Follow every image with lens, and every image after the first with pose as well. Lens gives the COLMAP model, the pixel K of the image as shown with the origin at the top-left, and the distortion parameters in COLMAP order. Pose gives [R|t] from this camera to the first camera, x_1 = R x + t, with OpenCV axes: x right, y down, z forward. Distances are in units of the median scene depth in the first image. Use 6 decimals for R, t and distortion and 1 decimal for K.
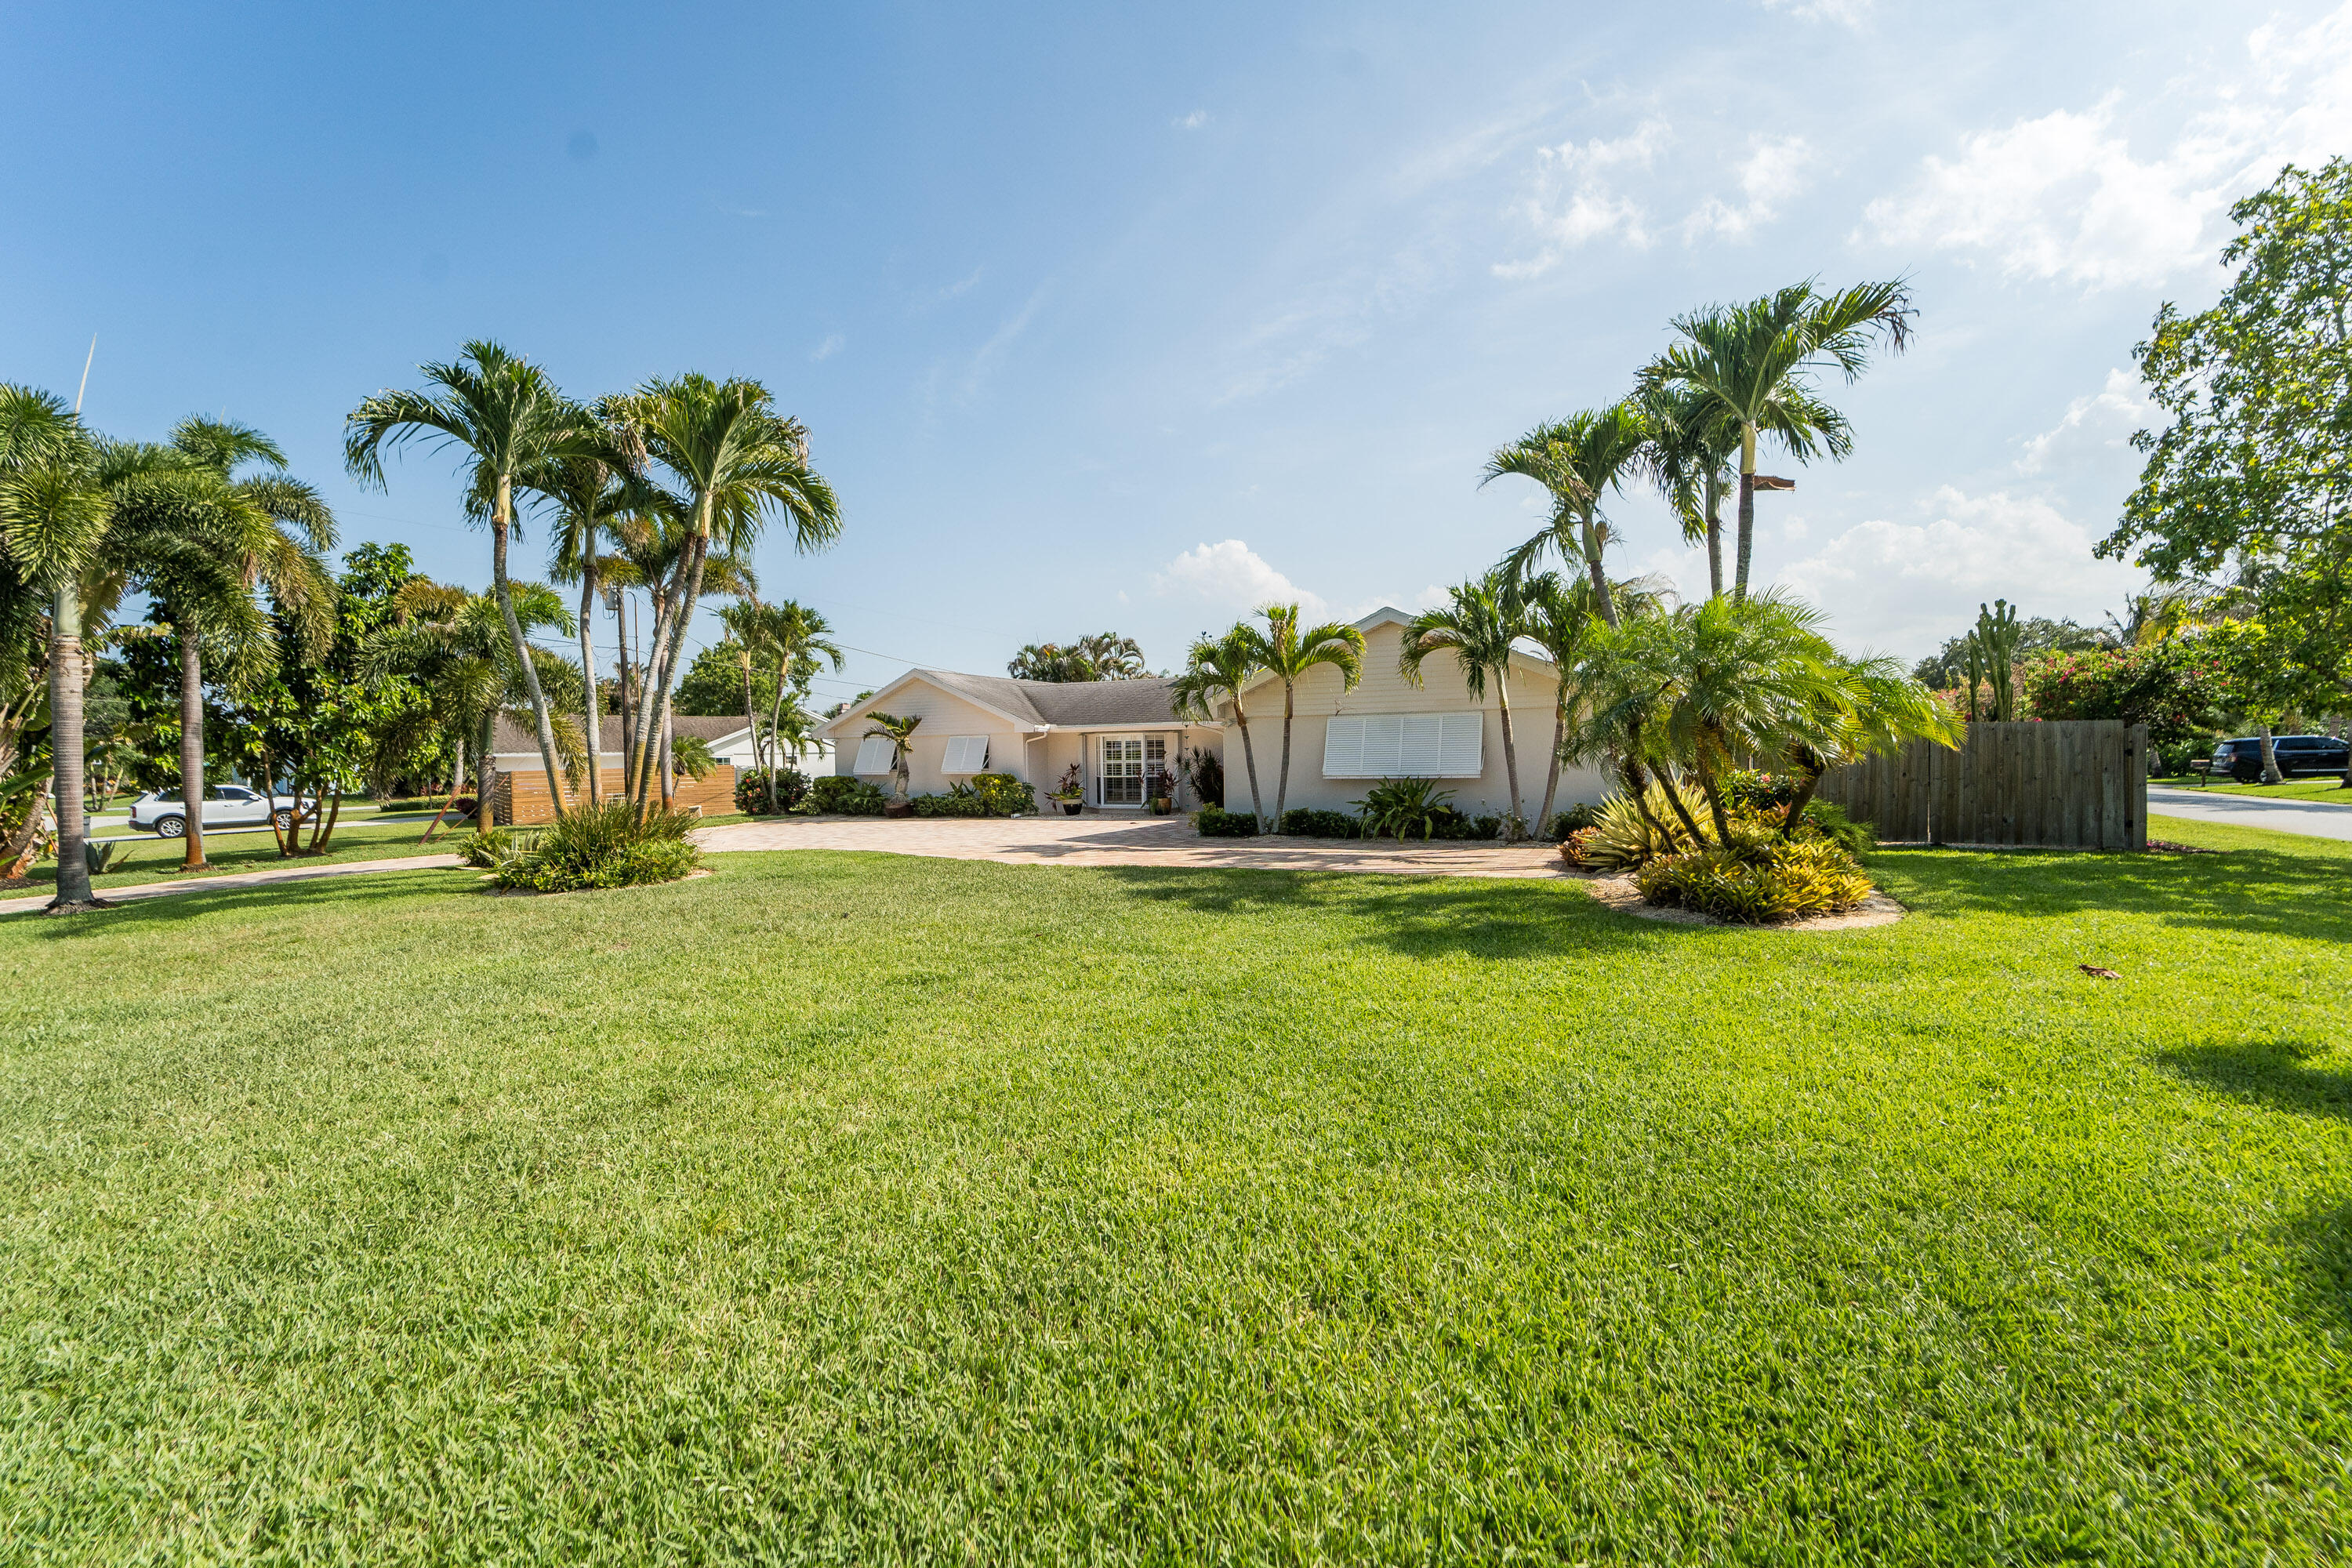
lens RADIAL K [[959.2, 0, 1181.6], [0, 959.2, 779.8], [0, 0, 1]] dist [-0.014761, -0.000113]
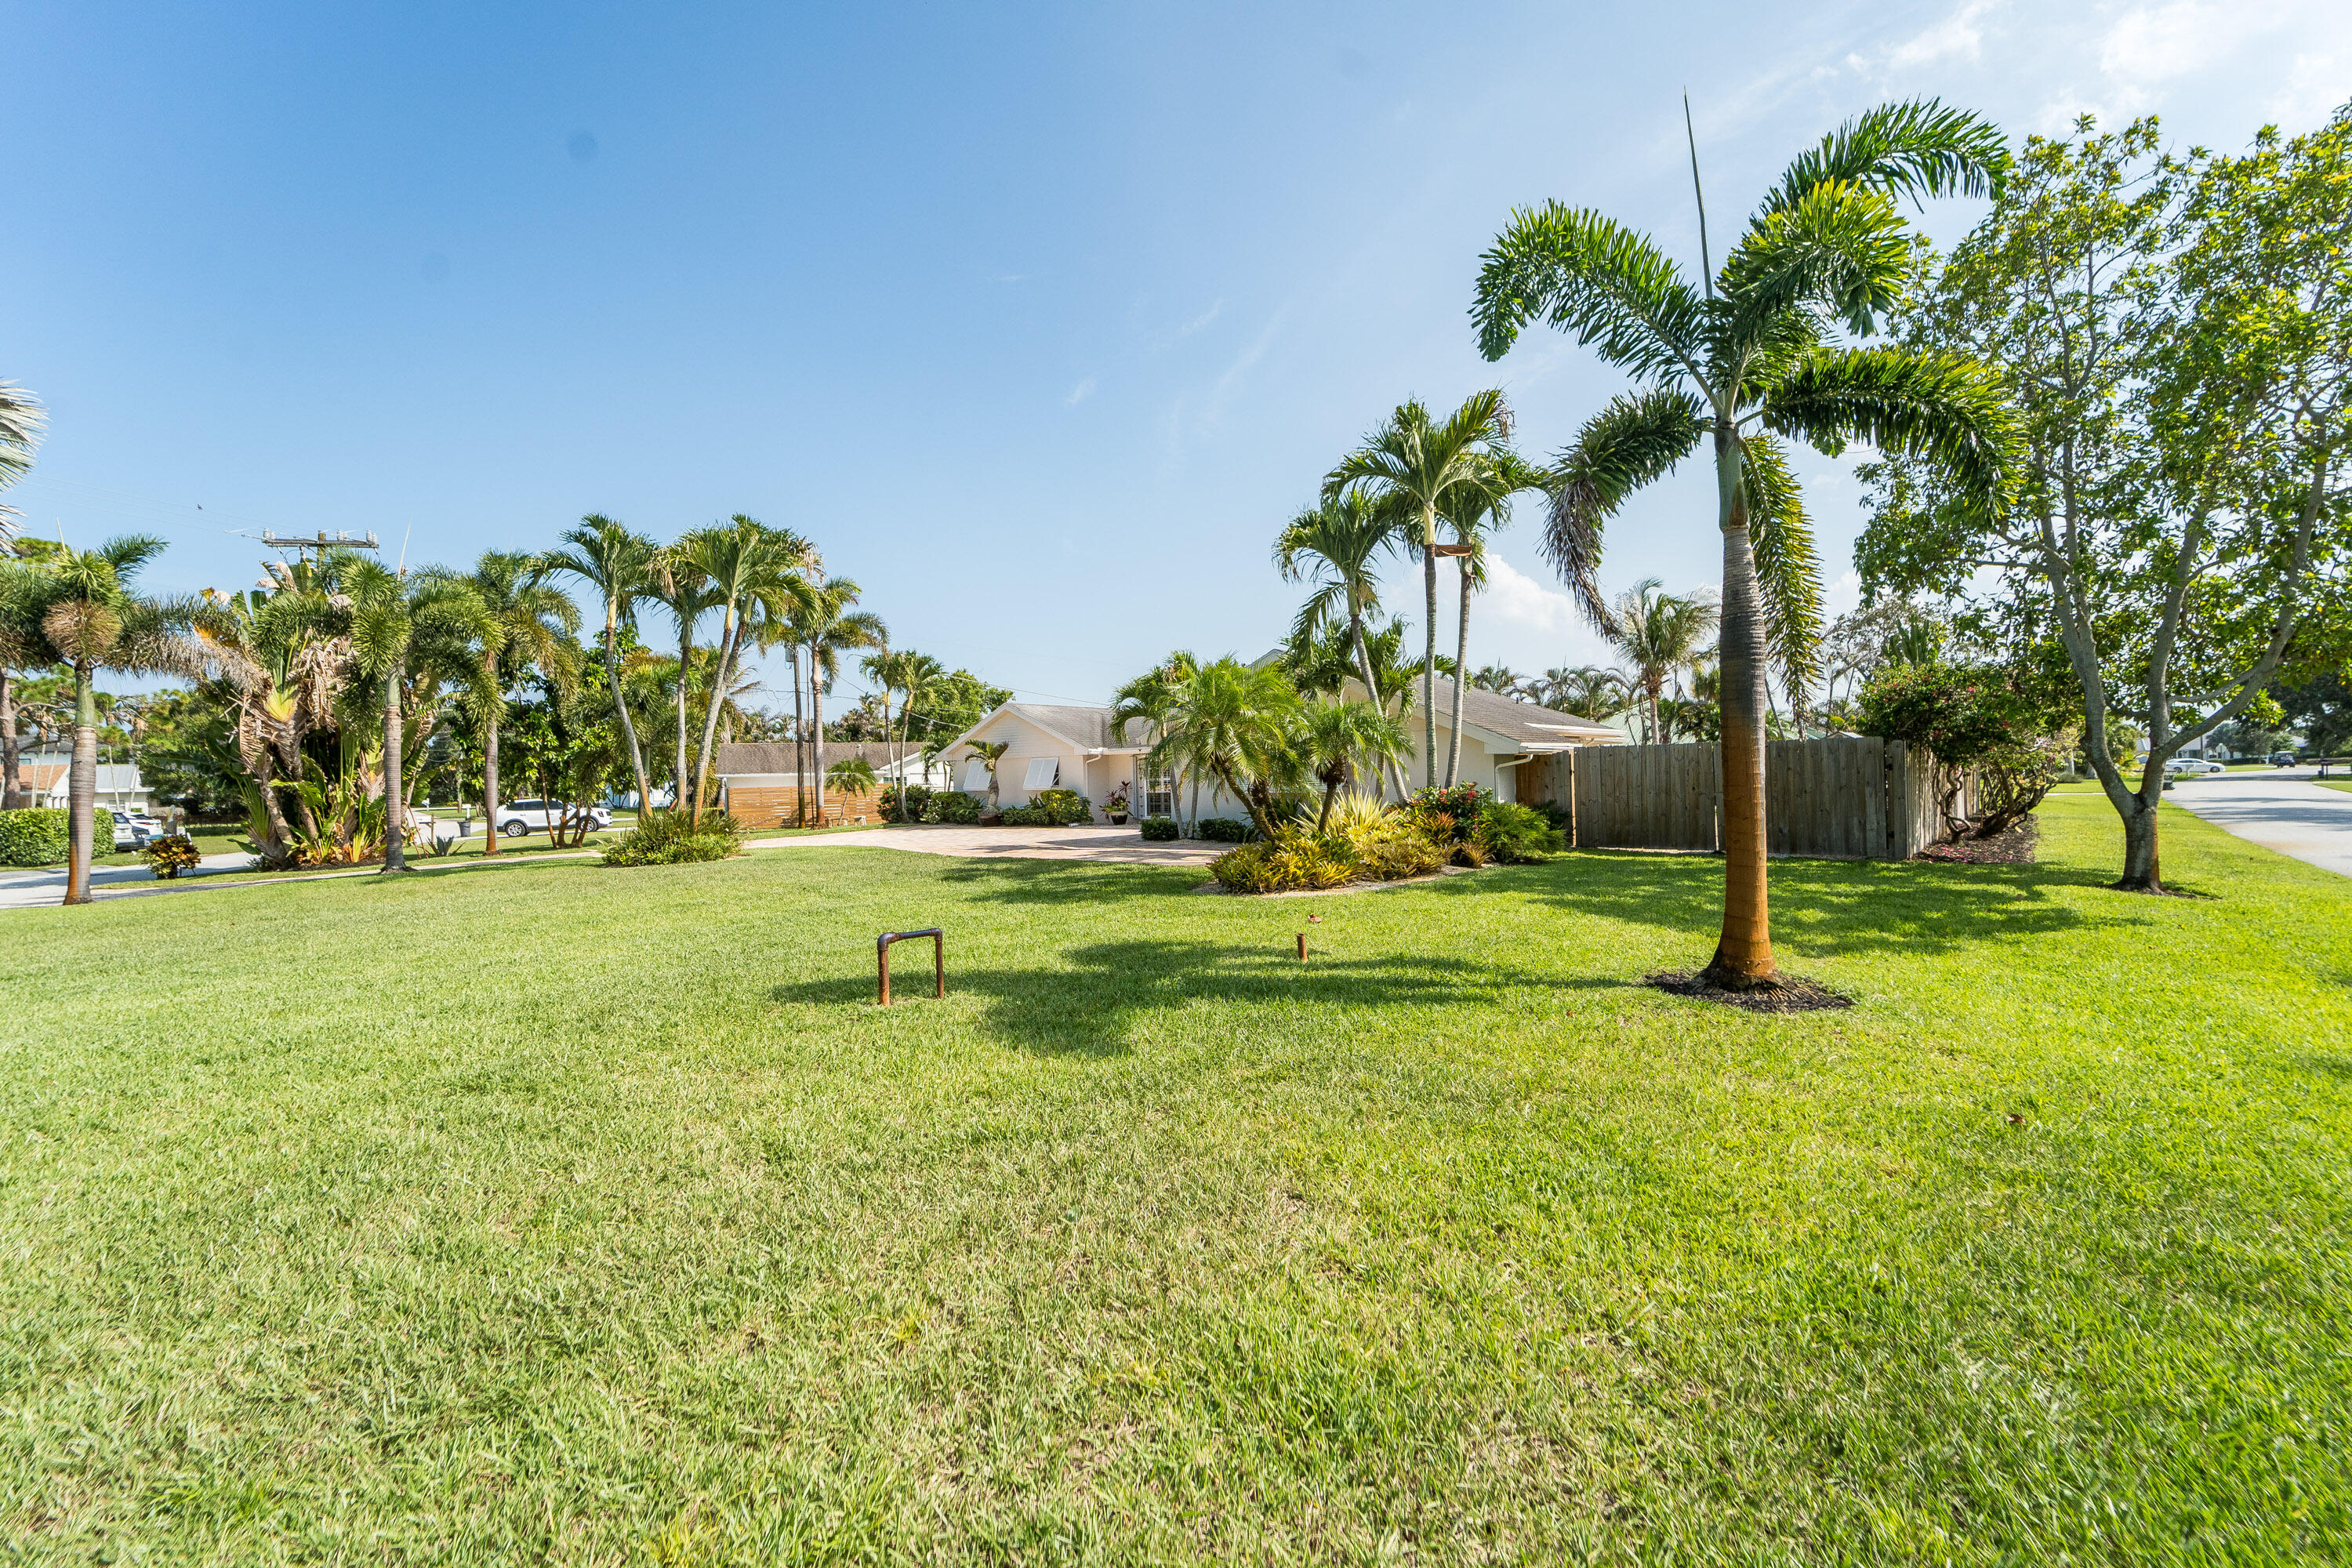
lens RADIAL K [[959.2, 0, 1181.6], [0, 959.2, 779.8], [0, 0, 1]] dist [-0.014761, -0.000113]
pose [[0.968089, -0.003970, -0.250575, 0.336176], [-0.000338, 0.999853, -0.017148, 0.002471], [0.250606, 0.016685, 0.967945, -0.154529]]
